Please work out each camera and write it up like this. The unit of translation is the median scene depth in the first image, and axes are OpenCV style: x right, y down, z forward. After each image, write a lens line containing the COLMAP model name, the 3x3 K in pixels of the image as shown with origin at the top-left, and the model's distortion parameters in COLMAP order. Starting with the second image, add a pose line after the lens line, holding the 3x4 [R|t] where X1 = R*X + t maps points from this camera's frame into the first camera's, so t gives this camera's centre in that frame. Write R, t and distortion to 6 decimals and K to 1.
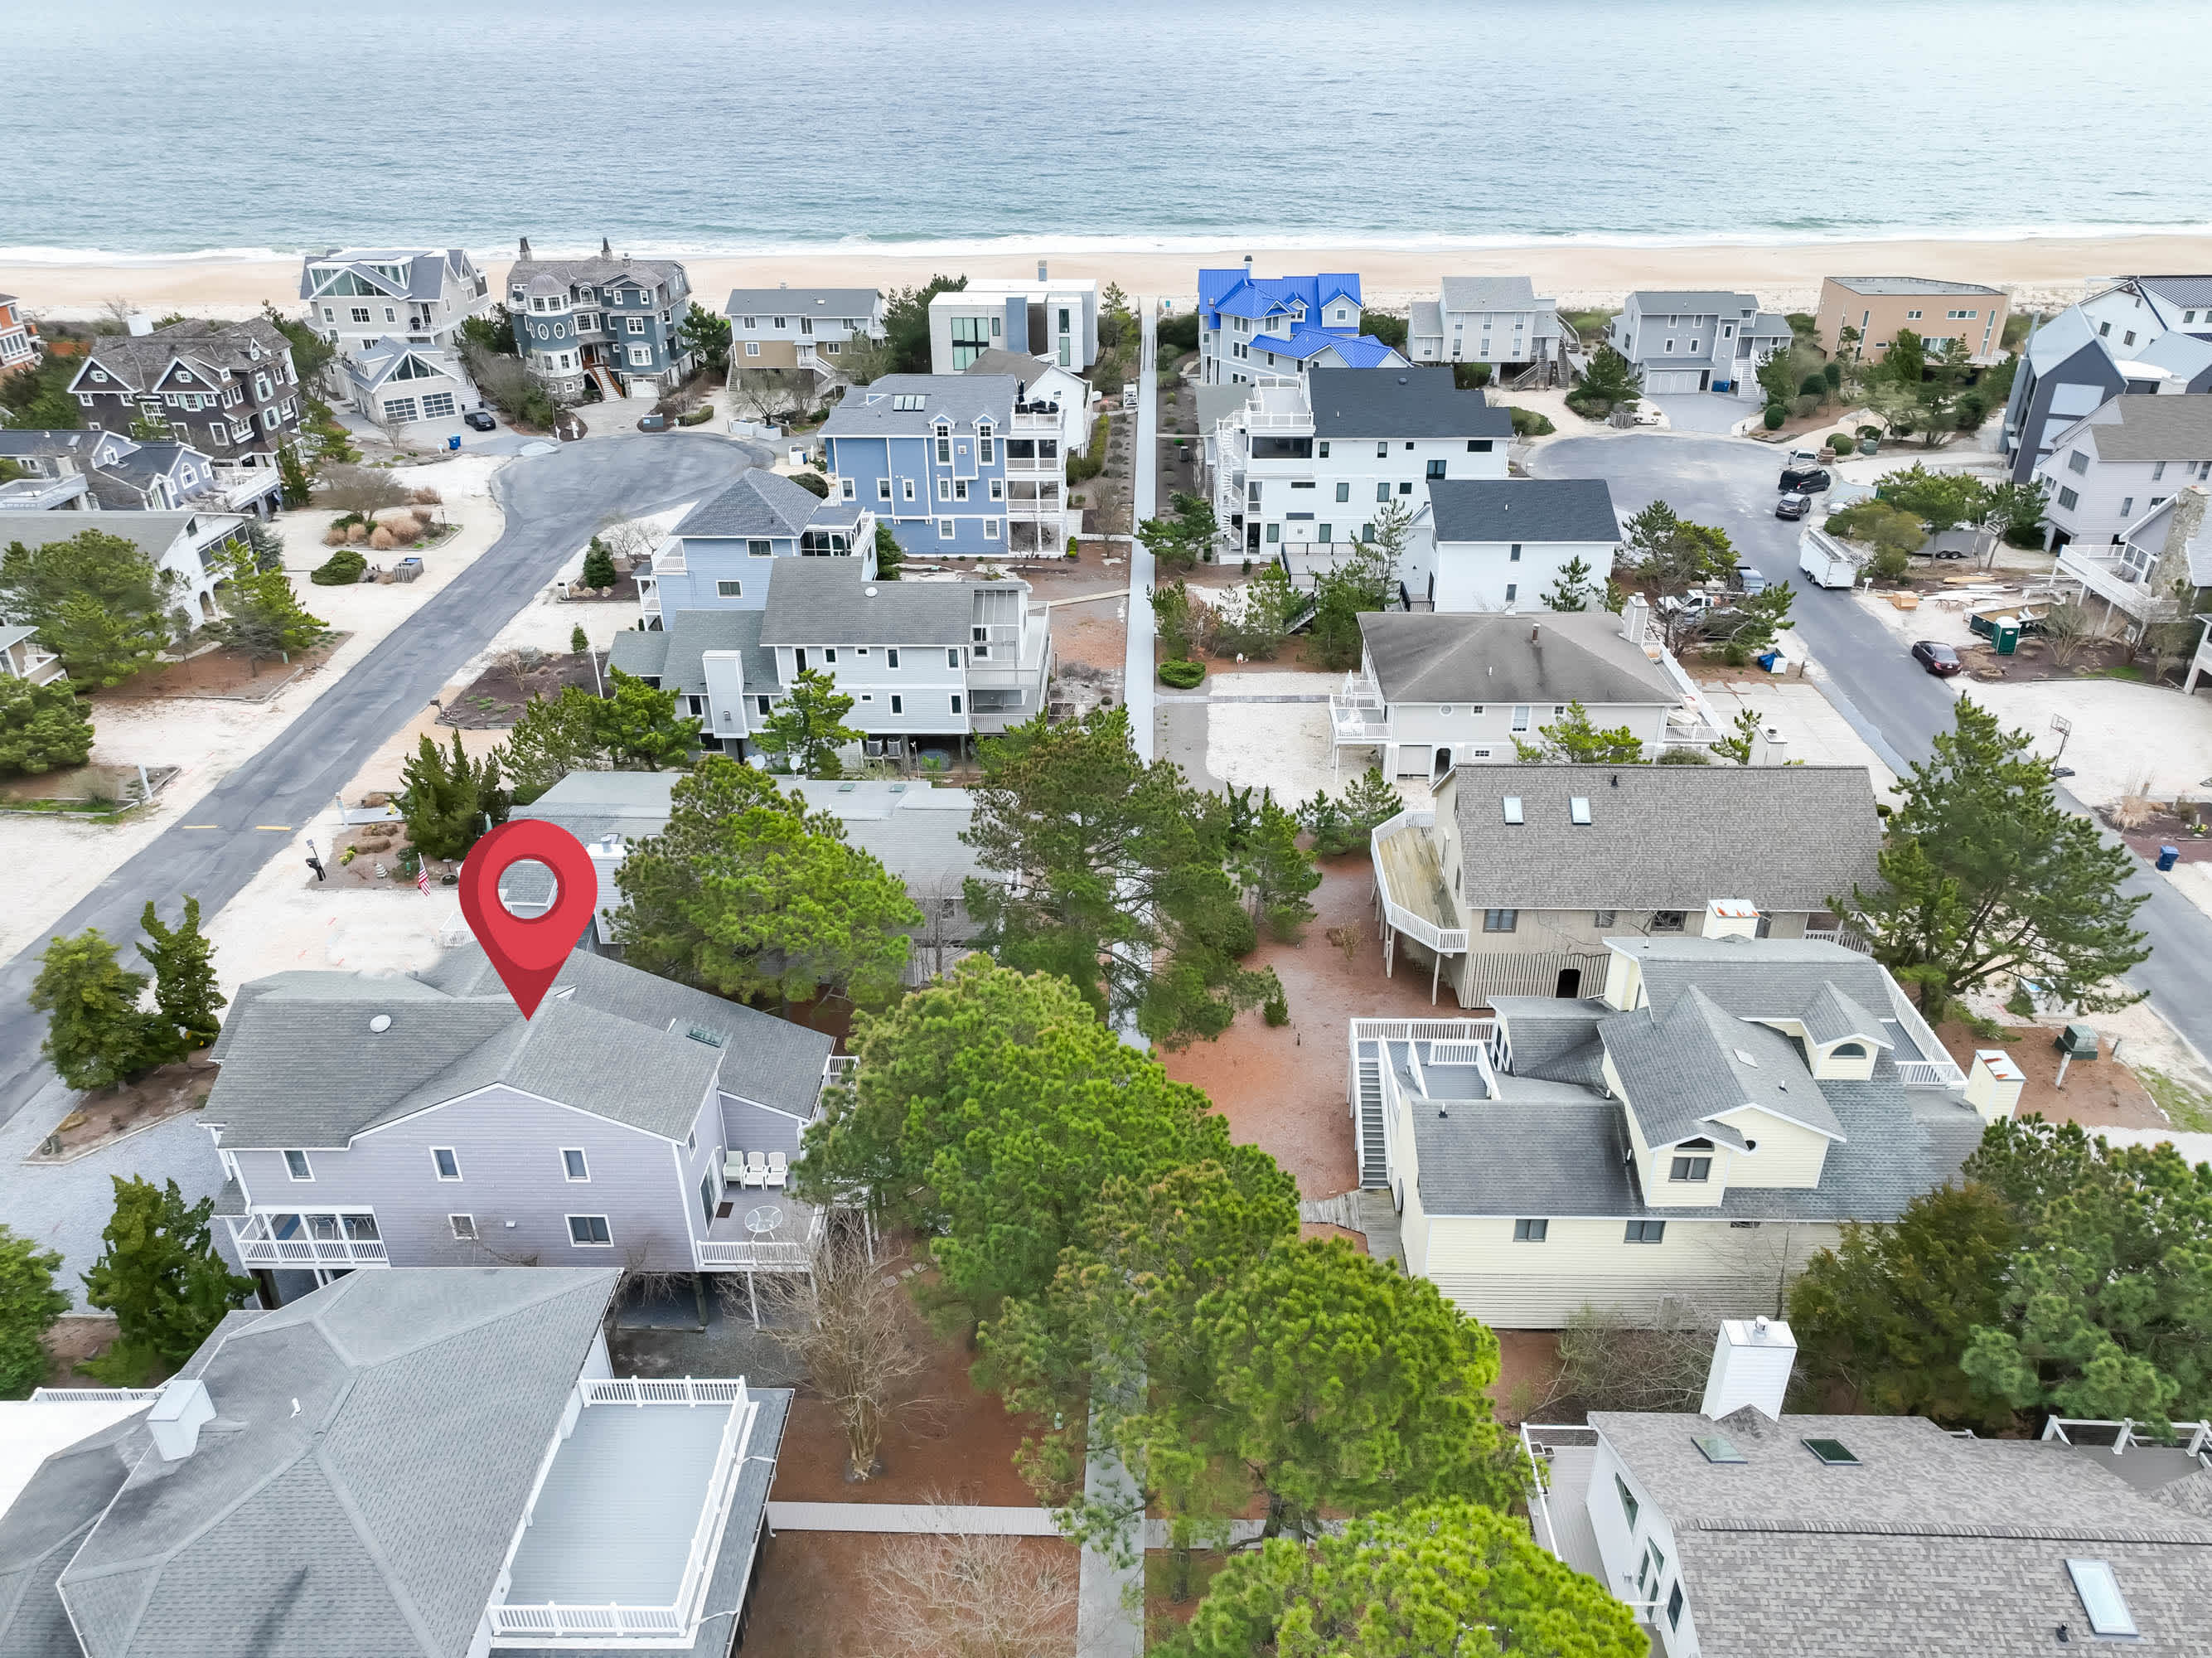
lens RADIAL K [[1590.8, 0, 1106.0], [0, 1590.8, 829.0], [0, 0, 1]] dist [-0.003554, 0.000017]
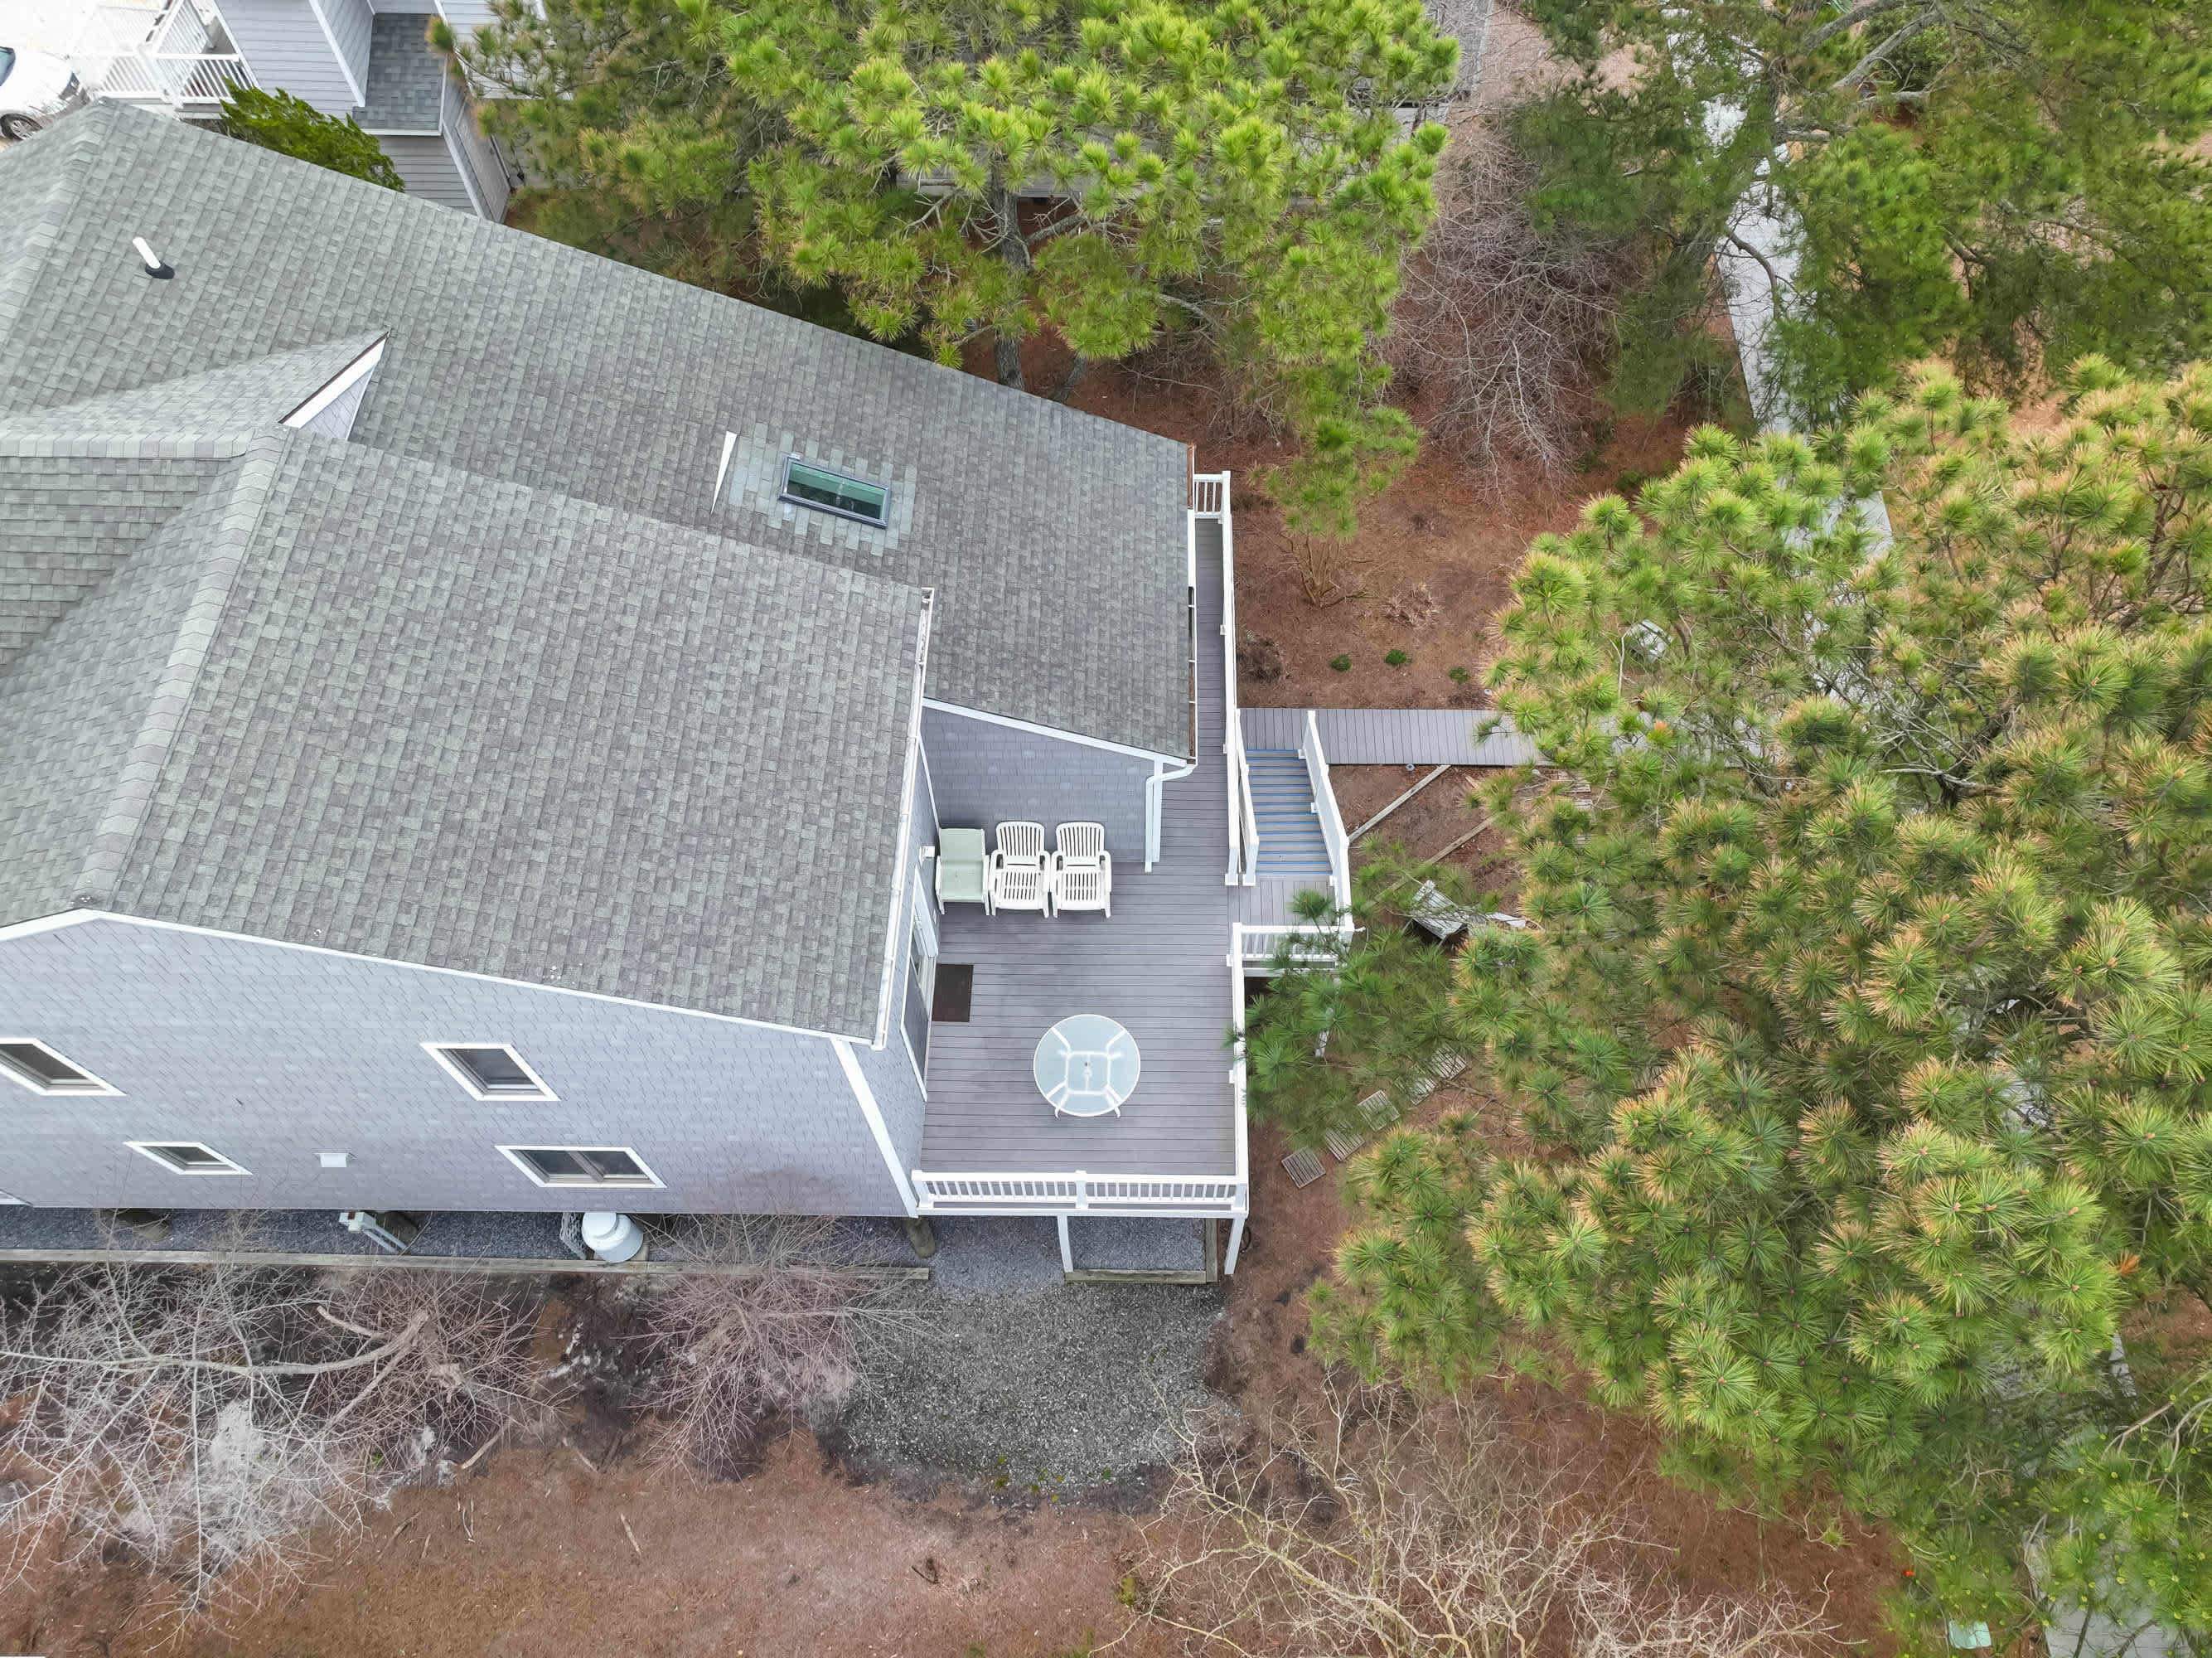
lens RADIAL K [[1590.8, 0, 1106.0], [0, 1590.8, 829.0], [0, 0, 1]] dist [-0.003554, 0.000017]
pose [[0.999926, -0.003707, 0.011621, -0.200984], [-0.003067, 0.845684, 0.533675, 0.018790], [-0.011806, -0.533671, 0.845610, 0.690366]]
